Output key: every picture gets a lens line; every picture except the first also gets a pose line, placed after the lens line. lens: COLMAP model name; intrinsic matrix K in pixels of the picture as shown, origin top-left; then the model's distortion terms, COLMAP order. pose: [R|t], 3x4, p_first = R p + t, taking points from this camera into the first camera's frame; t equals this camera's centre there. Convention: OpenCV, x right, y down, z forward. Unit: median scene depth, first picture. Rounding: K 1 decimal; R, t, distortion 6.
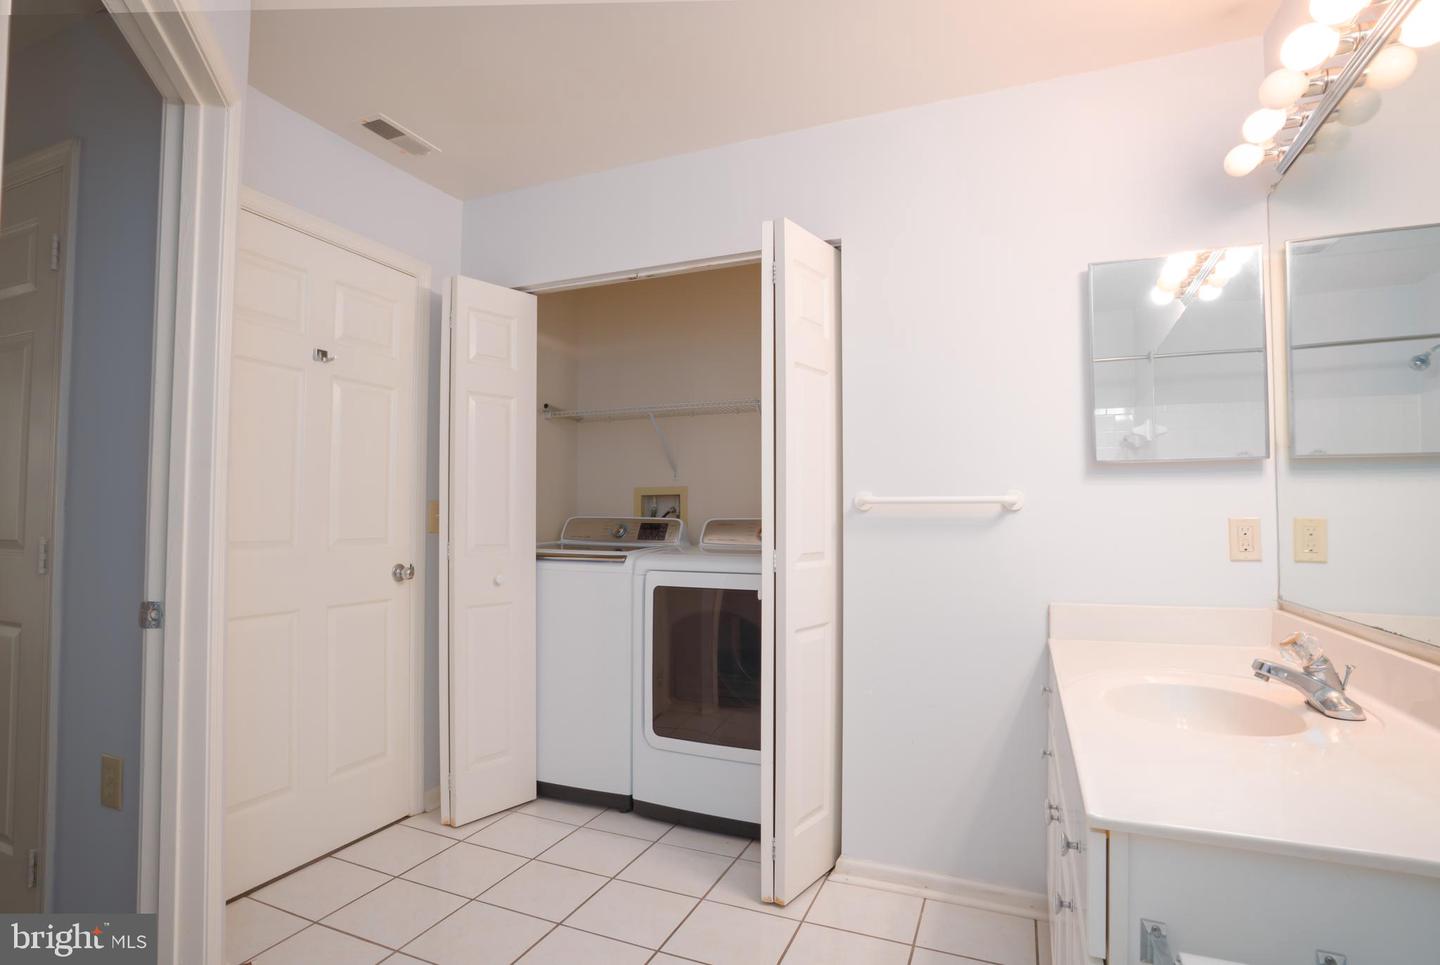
lens RADIAL K [[750.0, 0, 728.5], [0, 750.0, 484.1], [0, 0, 1]] dist [-0.038269, 0.000039]
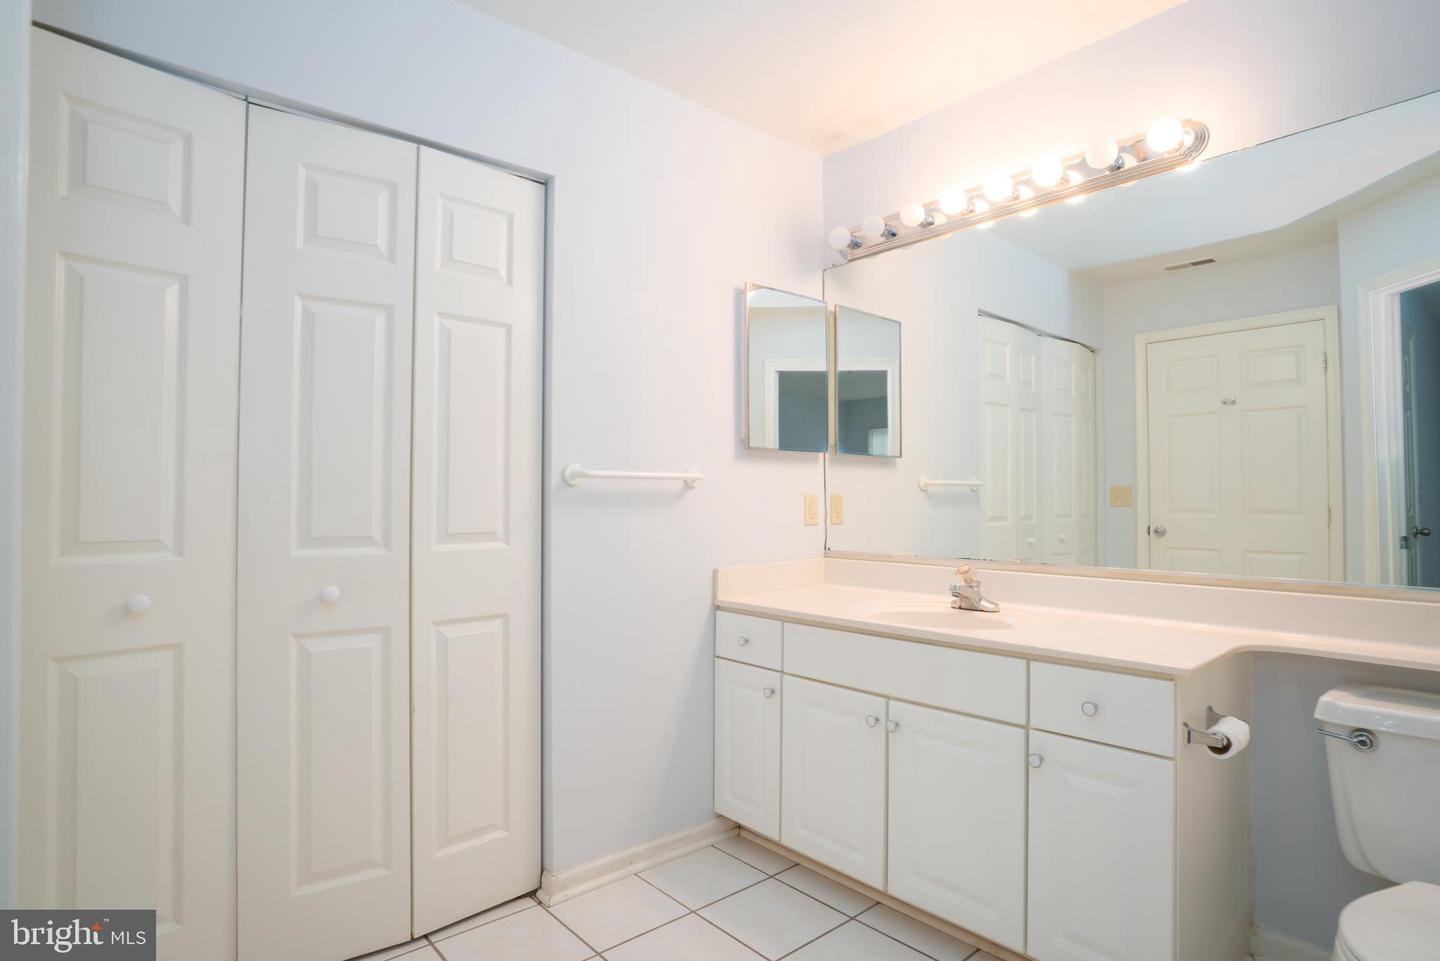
lens RADIAL K [[750.0, 0, 728.5], [0, 750.0, 482.1], [0, 0, 1]] dist [-0.038269, 0.000039]
pose [[0.440278, 0.022341, 0.897584, -0.586983], [-0.034836, 0.999363, -0.007787, 0.035648], [-0.897186, -0.027840, 0.440775, 0.459740]]
